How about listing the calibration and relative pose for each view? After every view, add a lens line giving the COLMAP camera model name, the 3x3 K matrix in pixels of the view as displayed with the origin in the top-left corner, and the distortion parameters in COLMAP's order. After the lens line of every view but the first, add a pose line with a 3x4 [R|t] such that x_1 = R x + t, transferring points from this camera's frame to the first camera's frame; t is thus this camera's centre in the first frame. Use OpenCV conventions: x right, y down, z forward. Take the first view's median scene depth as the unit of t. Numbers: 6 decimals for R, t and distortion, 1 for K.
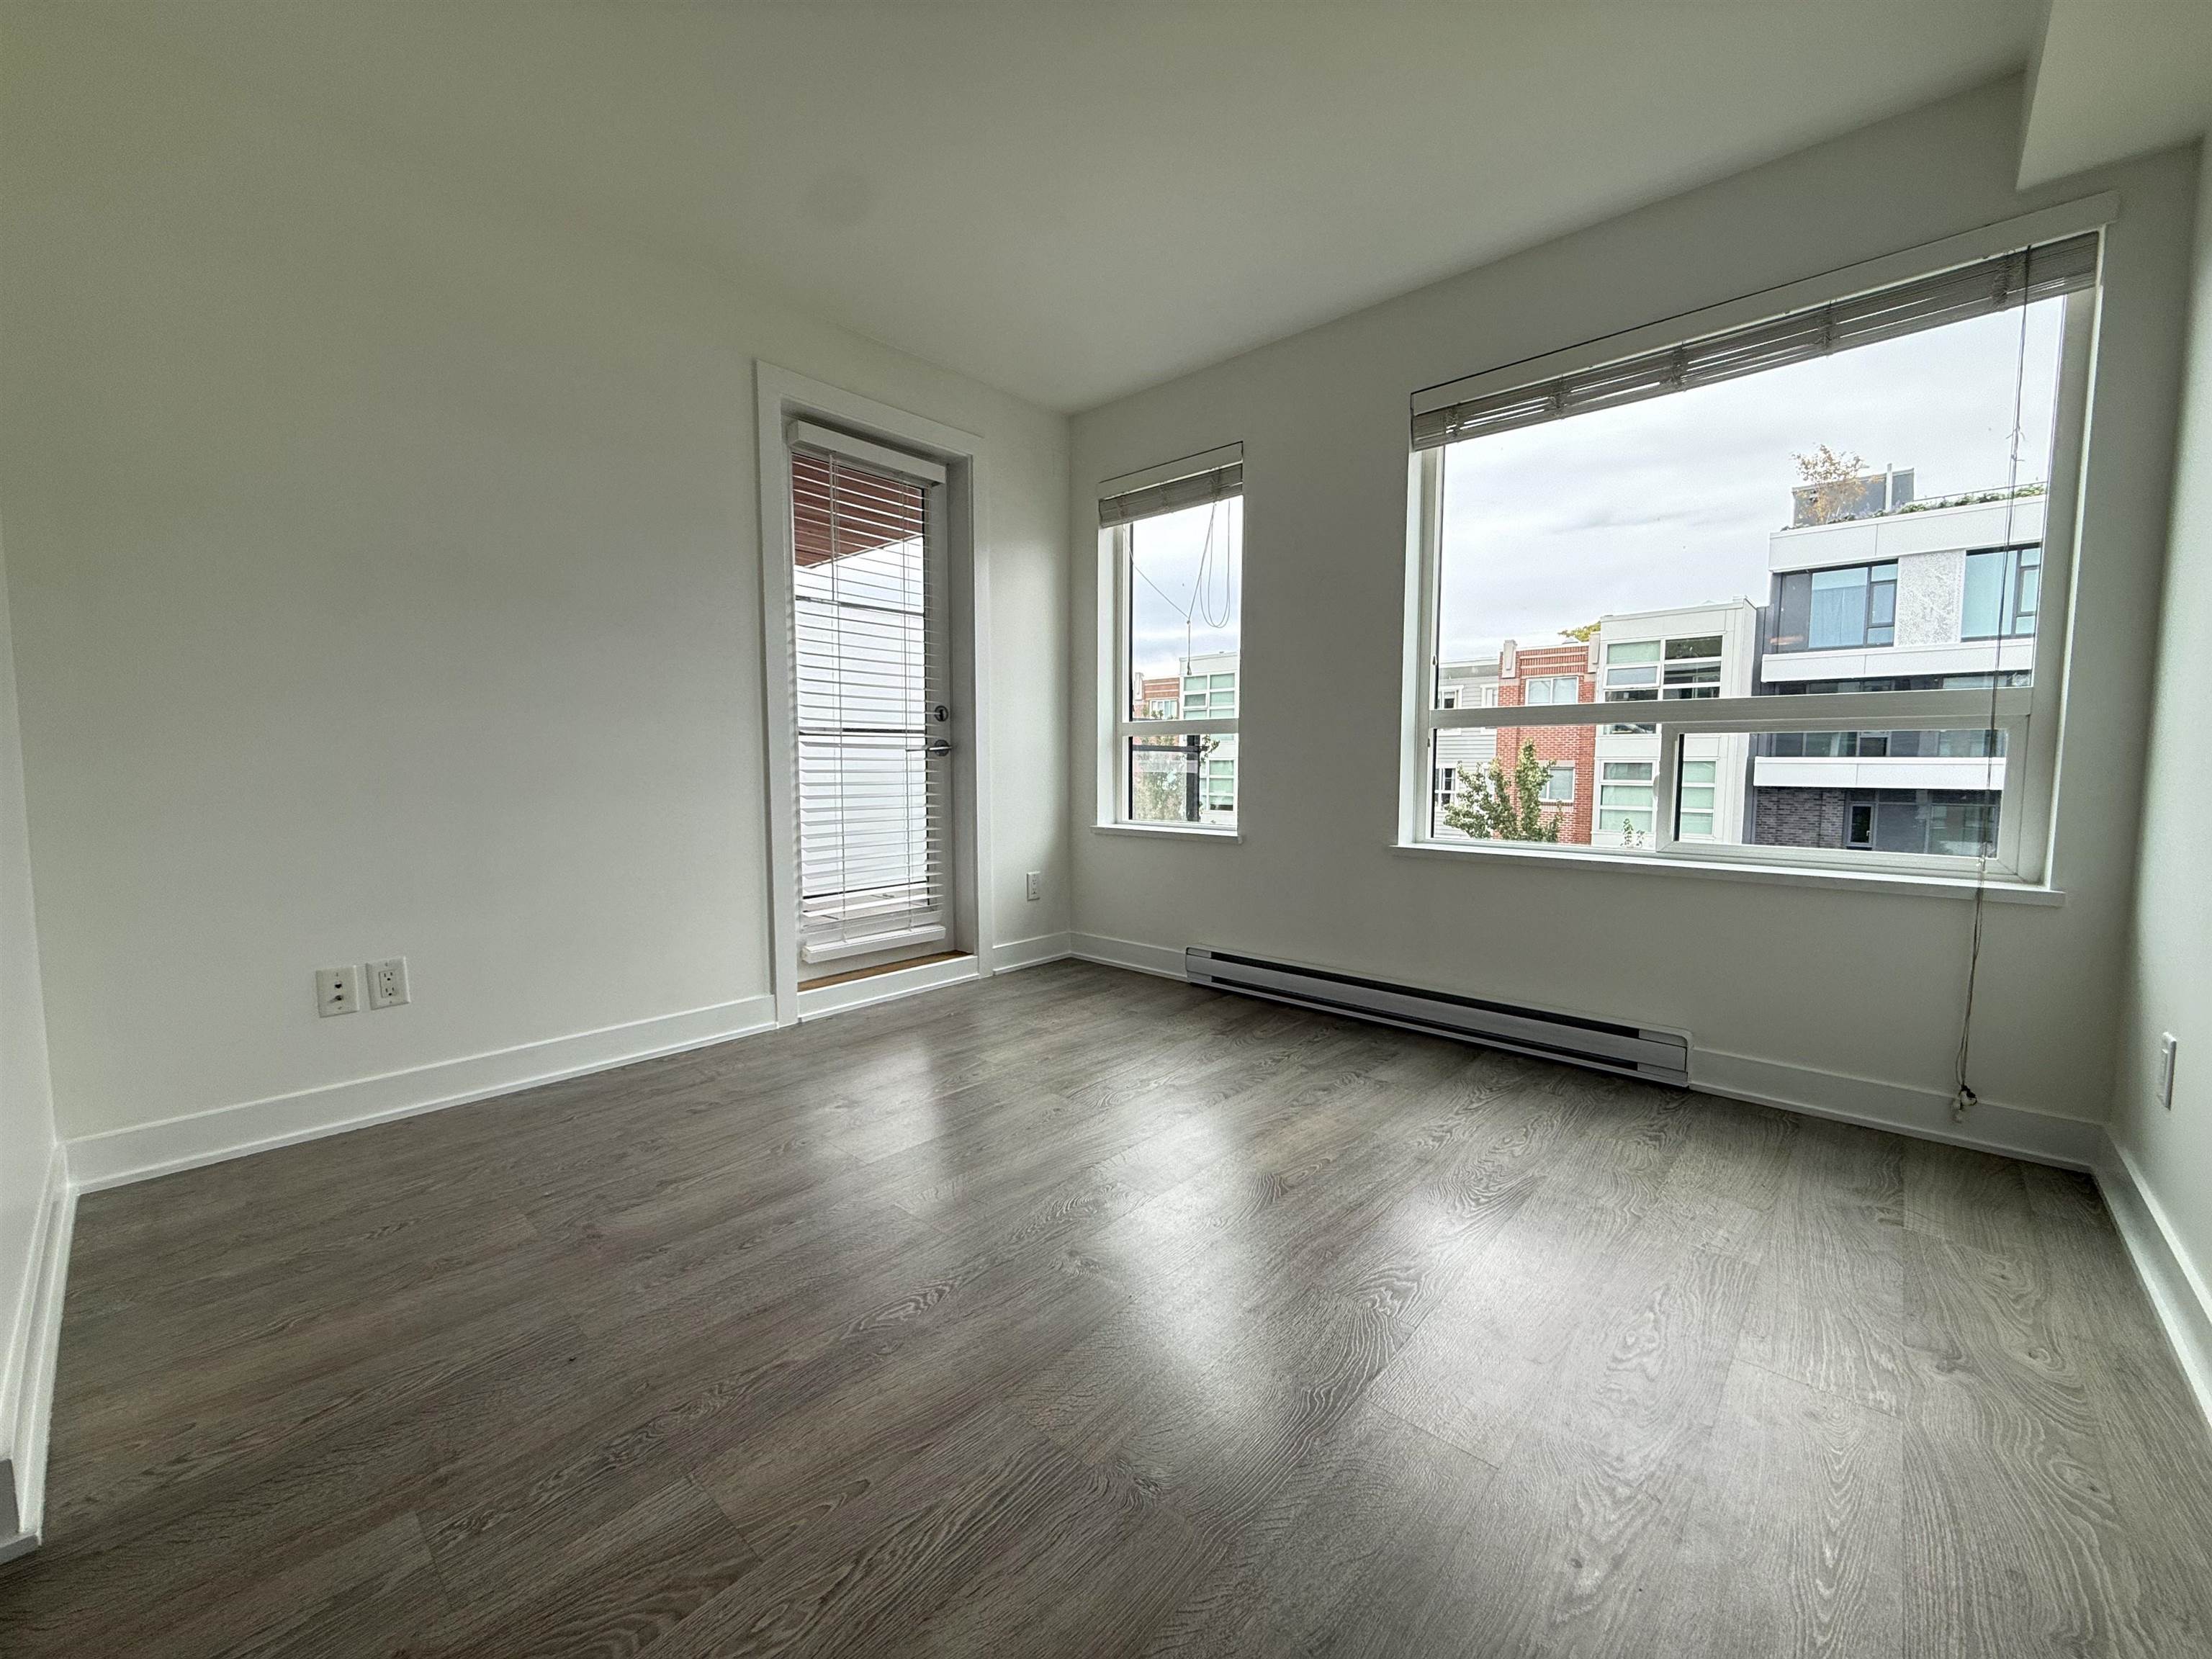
lens RADIAL K [[877.4, 0, 1094.5], [0, 877.4, 824.3], [0, 0, 1]] dist [0.002701, 0.000472]
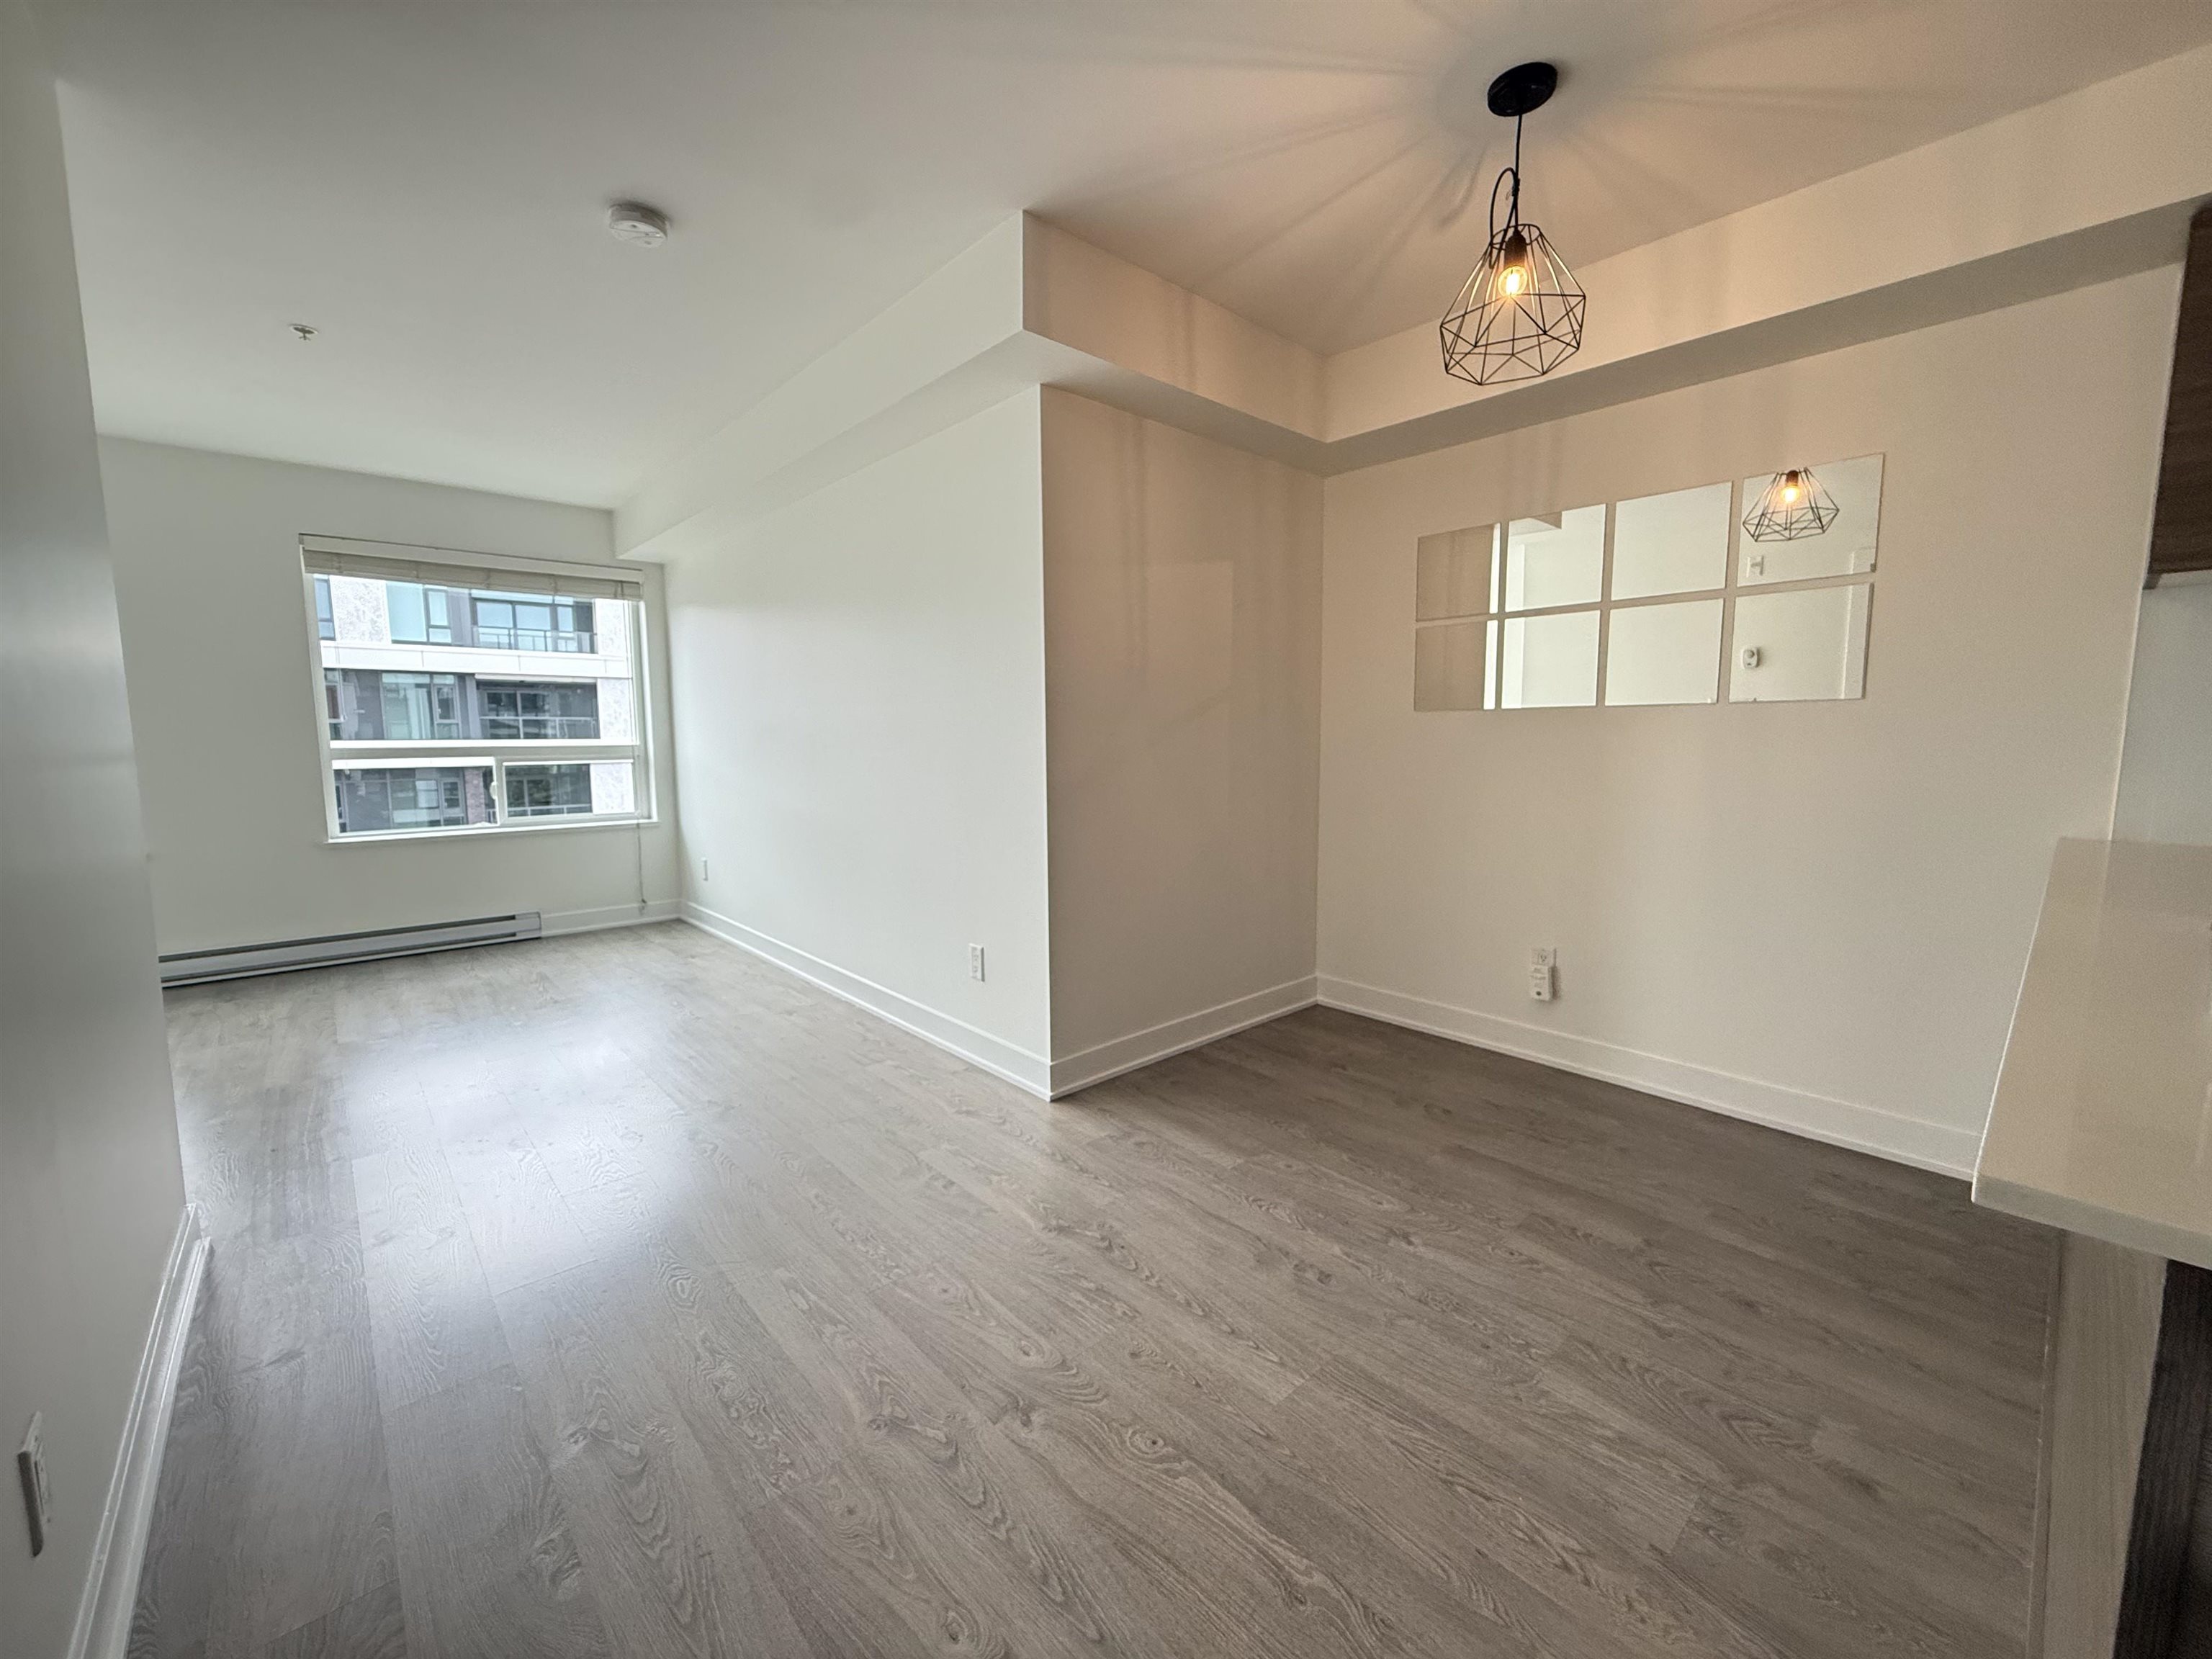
lens RADIAL K [[877.4, 0, 1100.2], [0, 877.4, 827.1], [0, 0, 1]] dist [0.002701, 0.000472]
pose [[0.096303, -0.107898, 0.989487, -0.124746], [0.078493, 0.991834, 0.100515, -0.005807], [-0.992252, 0.067988, 0.103986, -0.054265]]
